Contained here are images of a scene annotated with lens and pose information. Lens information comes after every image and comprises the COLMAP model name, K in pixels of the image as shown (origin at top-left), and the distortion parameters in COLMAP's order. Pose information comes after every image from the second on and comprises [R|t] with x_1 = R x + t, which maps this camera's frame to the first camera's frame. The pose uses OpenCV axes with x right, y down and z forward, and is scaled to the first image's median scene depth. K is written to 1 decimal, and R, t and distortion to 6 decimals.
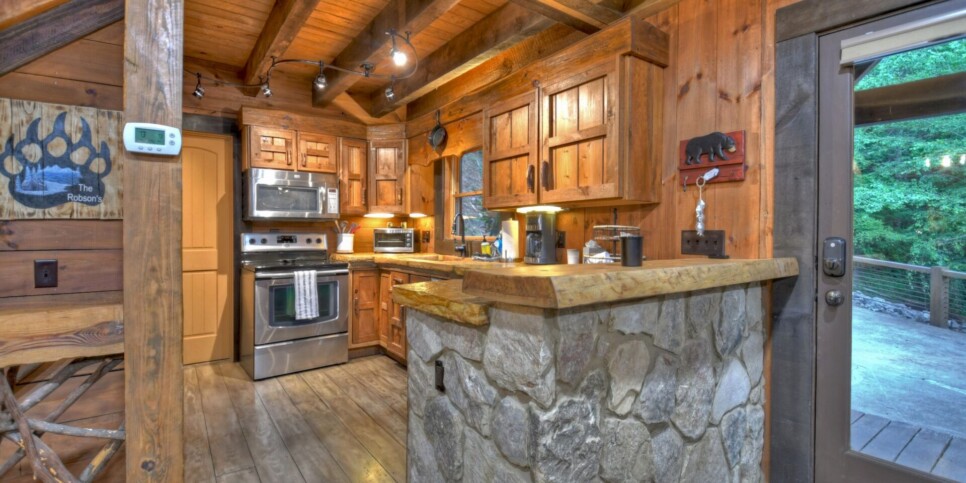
lens RADIAL K [[430.2, 0, 496.8], [0, 430.2, 239.9], [0, 0, 1]] dist [0.002404, 0.000178]
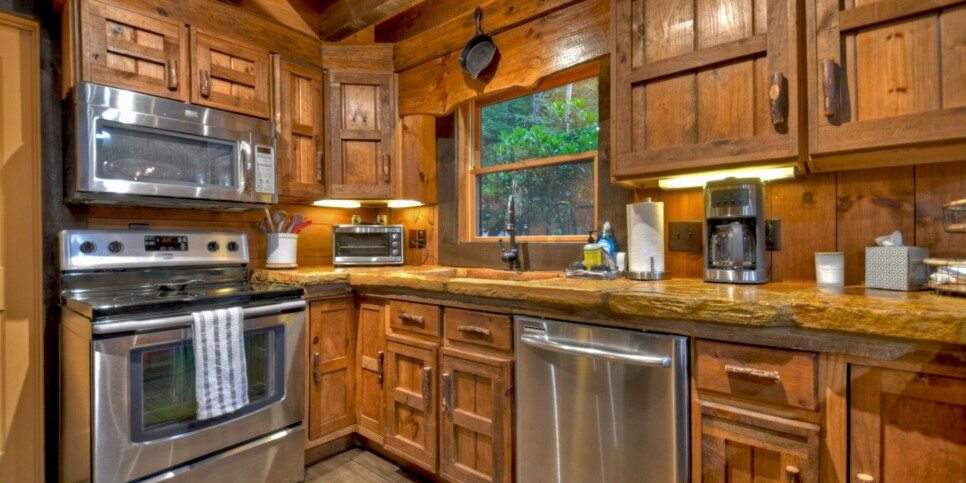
lens RADIAL K [[423.6, 0, 483.5], [0, 423.6, 245.7], [0, 0, 1]] dist [0.024443, -0.027053]
pose [[0.974297, -0.009223, 0.225080, -0.239933], [0.011547, 0.999893, -0.009007, 0.009934], [-0.224973, 0.011375, 0.974299, 0.436288]]
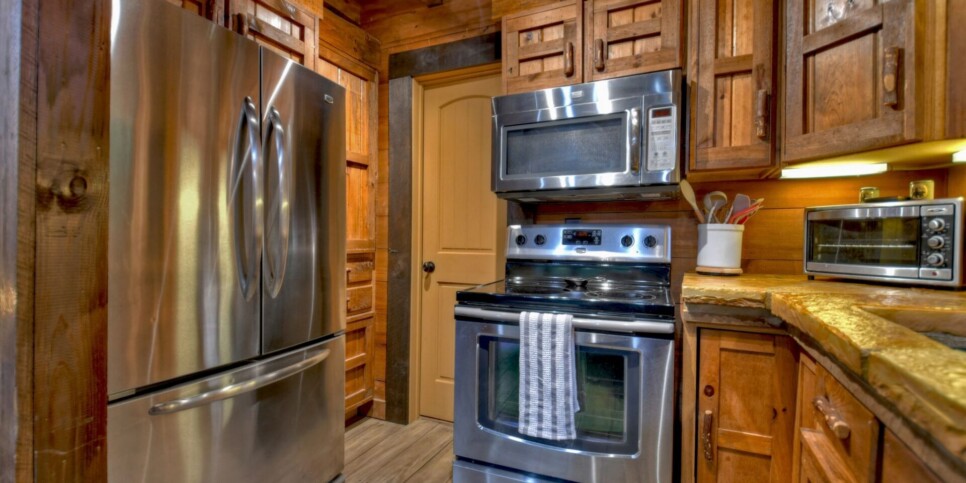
lens RADIAL K [[423.6, 0, 483.5], [0, 423.6, 245.7], [0, 0, 1]] dist [0.024443, -0.027053]
pose [[0.458234, 0.011789, -0.888753, -0.111603], [-0.020762, 0.999781, 0.002557, 0.009219], [0.888589, 0.017280, 0.458379, 0.683091]]
